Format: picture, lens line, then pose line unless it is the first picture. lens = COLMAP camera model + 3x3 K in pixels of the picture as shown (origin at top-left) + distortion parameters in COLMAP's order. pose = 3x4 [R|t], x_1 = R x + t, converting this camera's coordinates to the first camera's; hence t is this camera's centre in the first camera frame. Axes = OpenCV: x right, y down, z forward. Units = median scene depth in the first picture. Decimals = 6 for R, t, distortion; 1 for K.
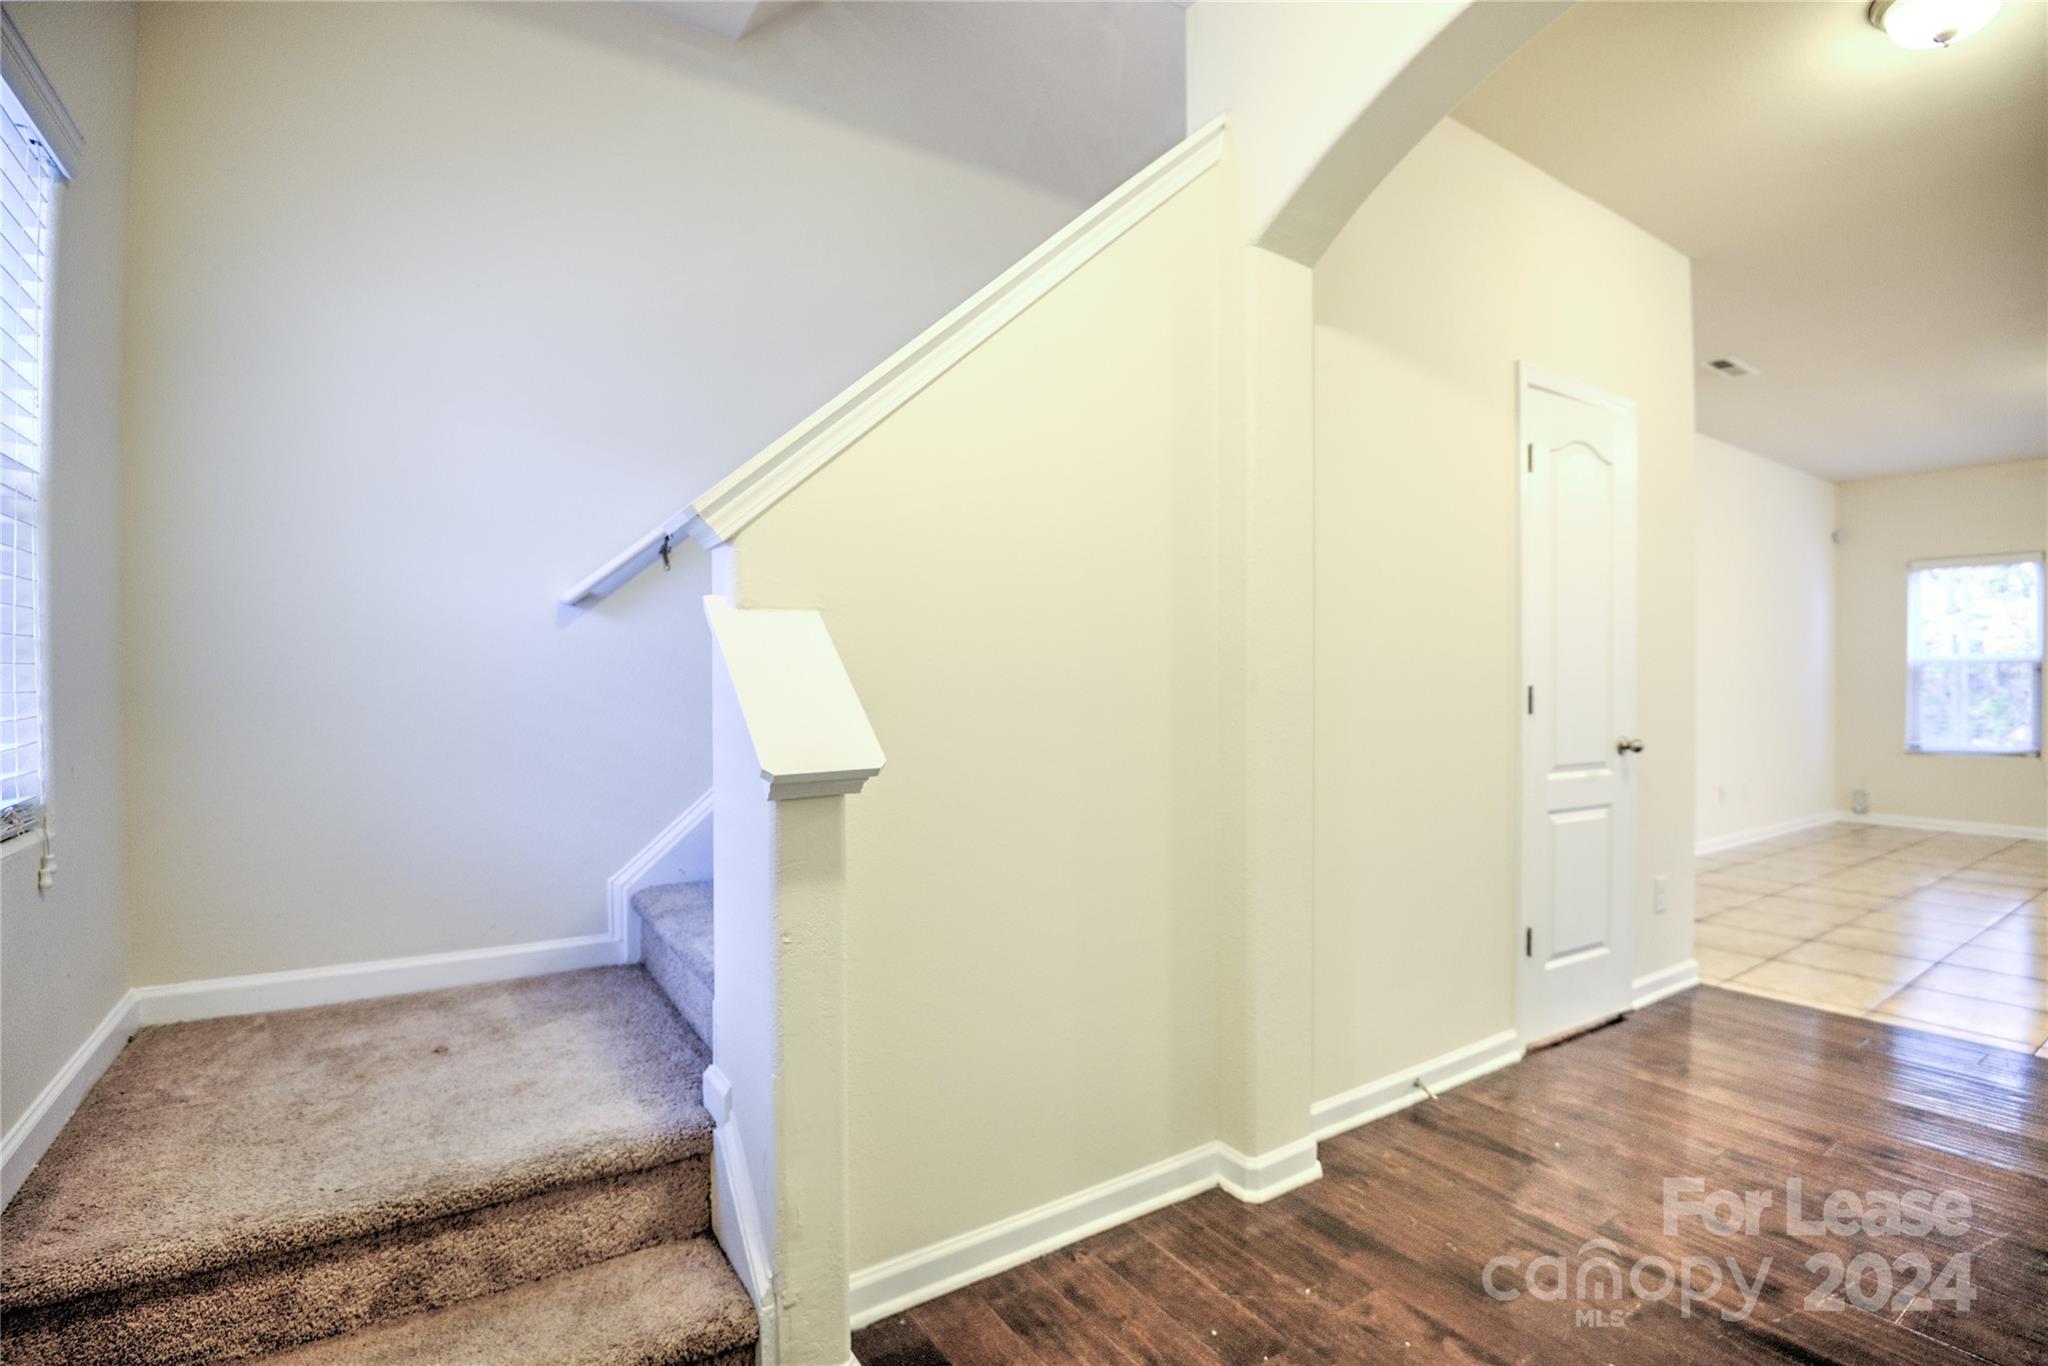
lens RADIAL K [[962.9, 0, 1024.0], [0, 962.9, 683.0], [0, 0, 1]] dist [-0.013448, -0.012861]
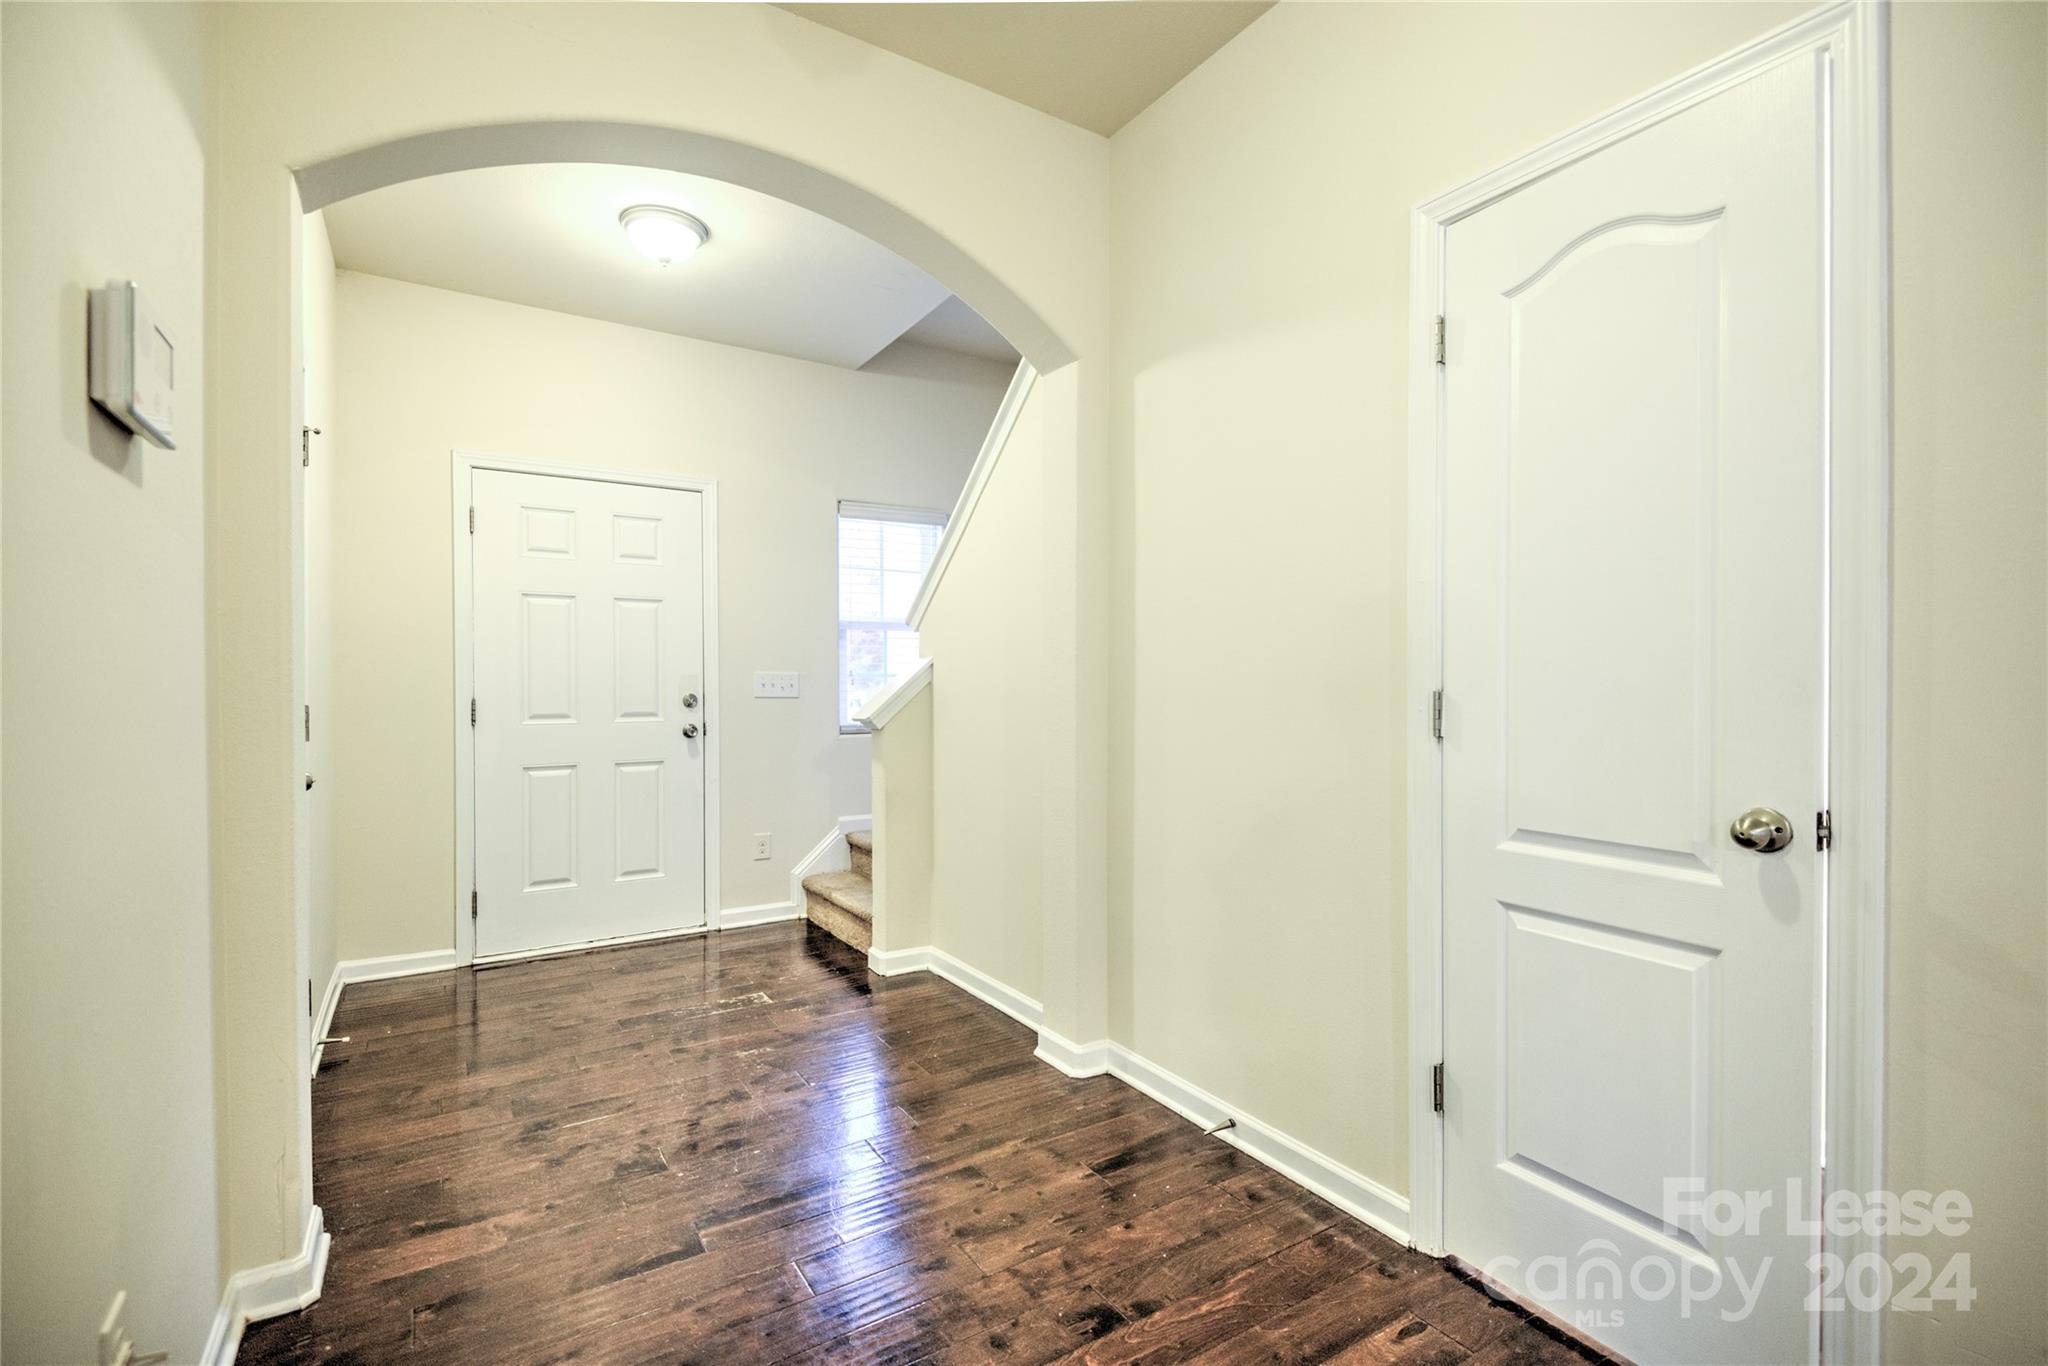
lens RADIAL K [[914.7, 0, 1020.6], [0, 914.7, 688.9], [0, 0, 1]] dist [0.020035, -0.012517]
pose [[-0.016655, 0.005605, -0.999846, 1.452220], [-0.001420, 0.999983, 0.005630, -0.002538], [0.999860, 0.001514, -0.016647, 0.913905]]
